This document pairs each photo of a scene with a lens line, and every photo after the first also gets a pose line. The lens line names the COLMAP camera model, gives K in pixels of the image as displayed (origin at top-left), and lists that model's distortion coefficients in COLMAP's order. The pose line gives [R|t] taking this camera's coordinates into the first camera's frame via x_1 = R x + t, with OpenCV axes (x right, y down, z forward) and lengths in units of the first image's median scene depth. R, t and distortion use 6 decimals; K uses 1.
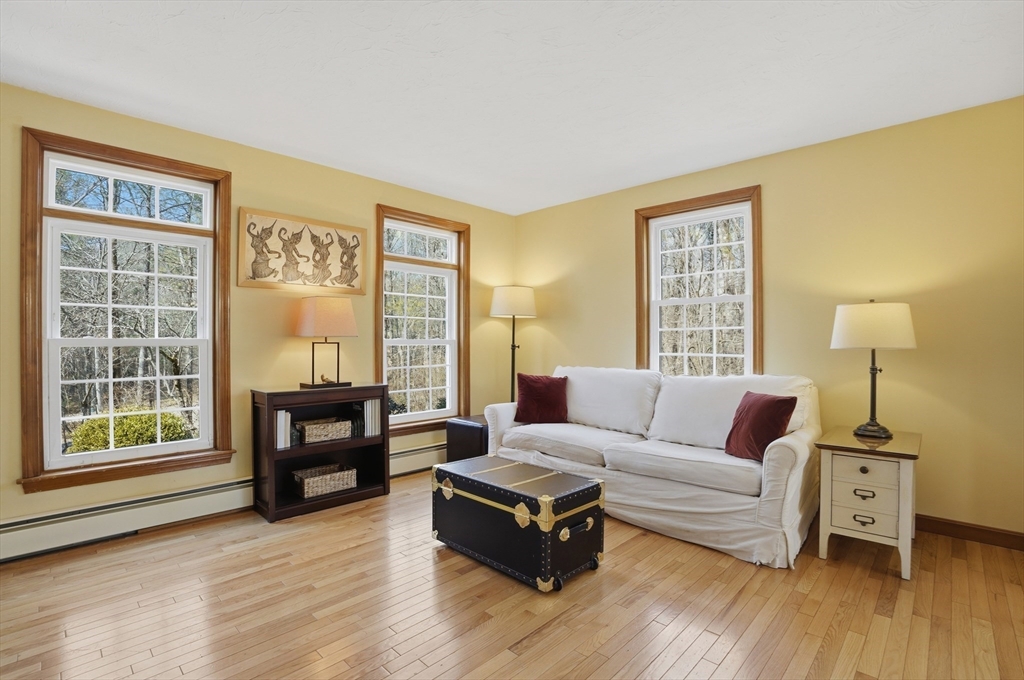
lens RADIAL K [[479.4, 0, 512.0], [0, 479.4, 340.0], [0, 0, 1]] dist [-0.078042, 0.022361]
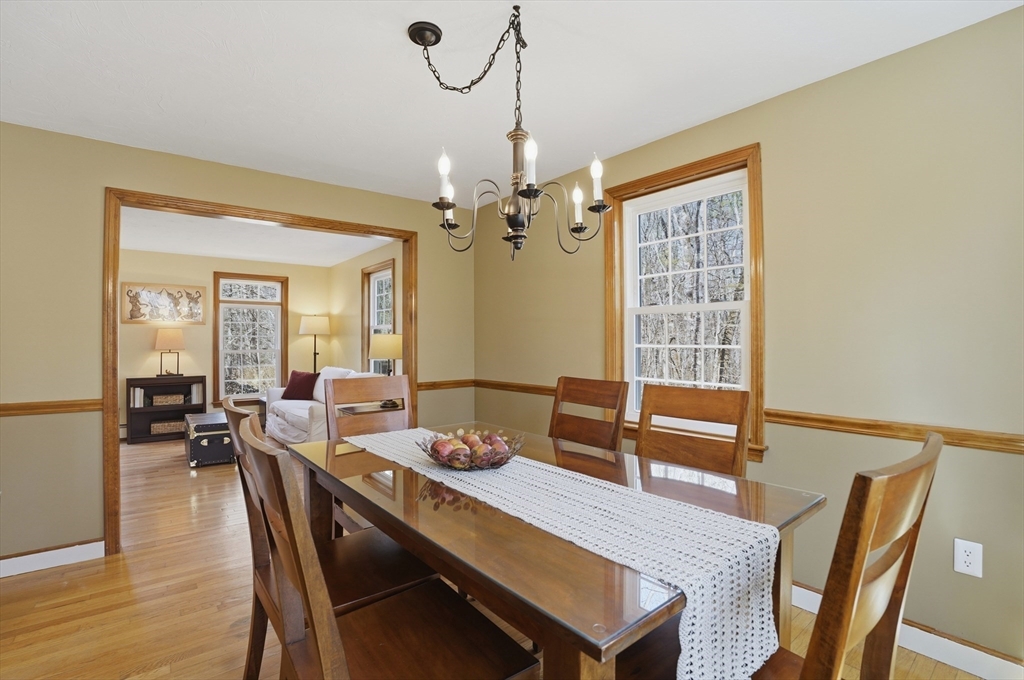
lens RADIAL K [[474.0, 0, 509.0], [0, 474.0, 336.1], [0, 0, 1]] dist [-0.072547, 0.020711]
pose [[0.991151, -0.004349, -0.132665, 1.151602], [0.002964, 0.999939, -0.010637, -0.035412], [0.132703, 0.010150, 0.991104, -0.596740]]
